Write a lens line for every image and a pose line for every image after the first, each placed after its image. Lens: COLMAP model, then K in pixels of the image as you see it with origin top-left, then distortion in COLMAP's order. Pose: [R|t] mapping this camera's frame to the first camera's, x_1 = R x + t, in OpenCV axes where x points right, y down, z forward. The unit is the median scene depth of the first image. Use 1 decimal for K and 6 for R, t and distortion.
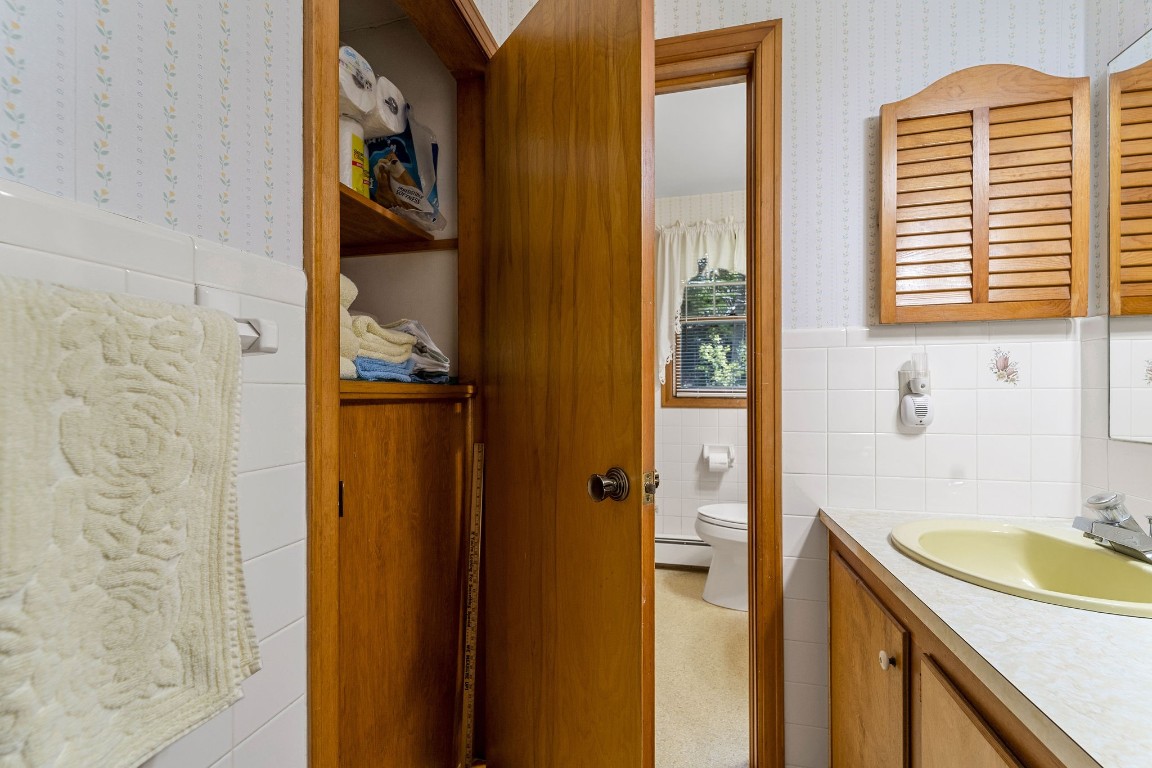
lens RADIAL K [[485.4, 0, 575.5], [0, 485.4, 394.8], [0, 0, 1]] dist [0.003486, -0.002391]
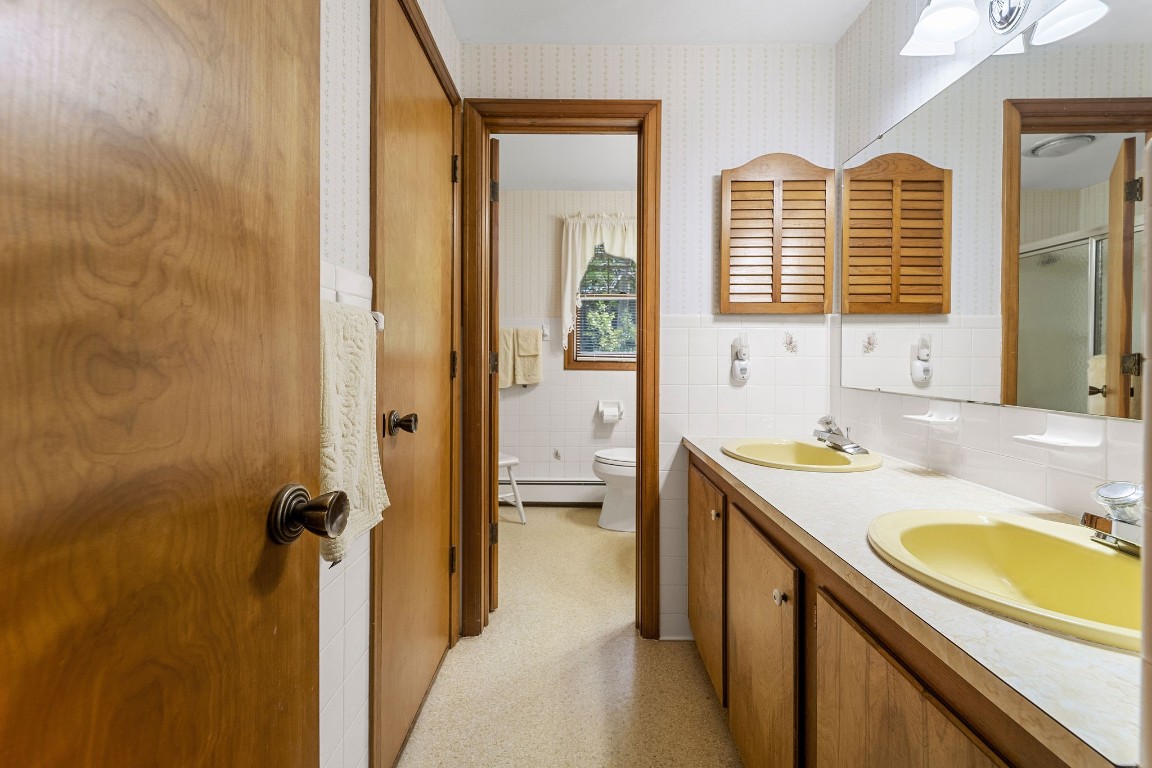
lens RADIAL K [[485.4, 0, 575.1], [0, 485.4, 356.5], [0, 0, 1]] dist [0.003486, -0.002391]
pose [[0.974491, 0.010537, 0.224180, -0.155973], [-0.009313, 0.999935, -0.006516, 0.004118], [-0.224234, 0.004262, 0.974526, -0.380233]]
